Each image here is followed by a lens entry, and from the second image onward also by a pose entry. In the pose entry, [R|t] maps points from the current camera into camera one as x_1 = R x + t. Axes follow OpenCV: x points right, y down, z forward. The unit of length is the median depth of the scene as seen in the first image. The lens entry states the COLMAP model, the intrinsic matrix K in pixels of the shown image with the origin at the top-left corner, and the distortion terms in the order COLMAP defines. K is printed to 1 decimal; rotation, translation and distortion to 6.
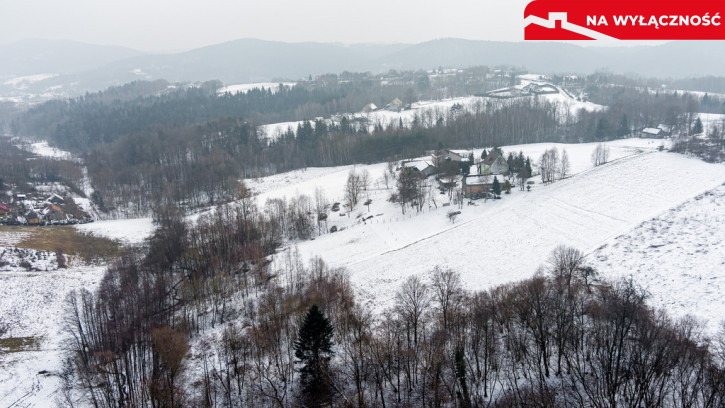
lens RADIAL K [[587.4, 0, 360.3], [0, 587.4, 201.3], [0, 0, 1]] dist [-0.050594, 0.008424]
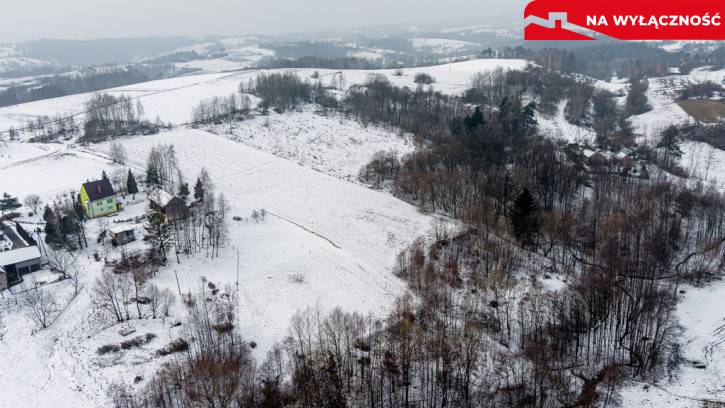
lens RADIAL K [[587.4, 0, 360.3], [0, 587.4, 201.3], [0, 0, 1]] dist [-0.050594, 0.008424]
pose [[-0.528700, -0.207849, 0.822968, -0.533269], [0.261905, 0.882301, 0.391090, -0.242701], [-0.807392, 0.422308, -0.412035, 0.943651]]
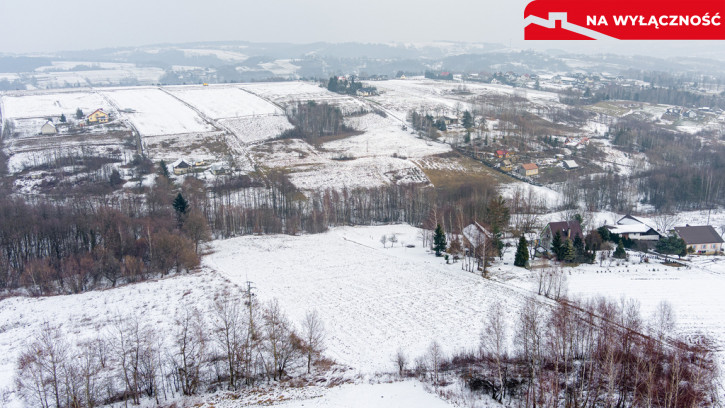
lens RADIAL K [[587.4, 0, 360.3], [0, 587.4, 201.3], [0, 0, 1]] dist [-0.050594, 0.008424]
pose [[-0.041983, 0.290072, -0.956083, 0.745169], [-0.242499, 0.925355, 0.291398, -0.209194], [0.969243, 0.244083, 0.031494, 0.692400]]
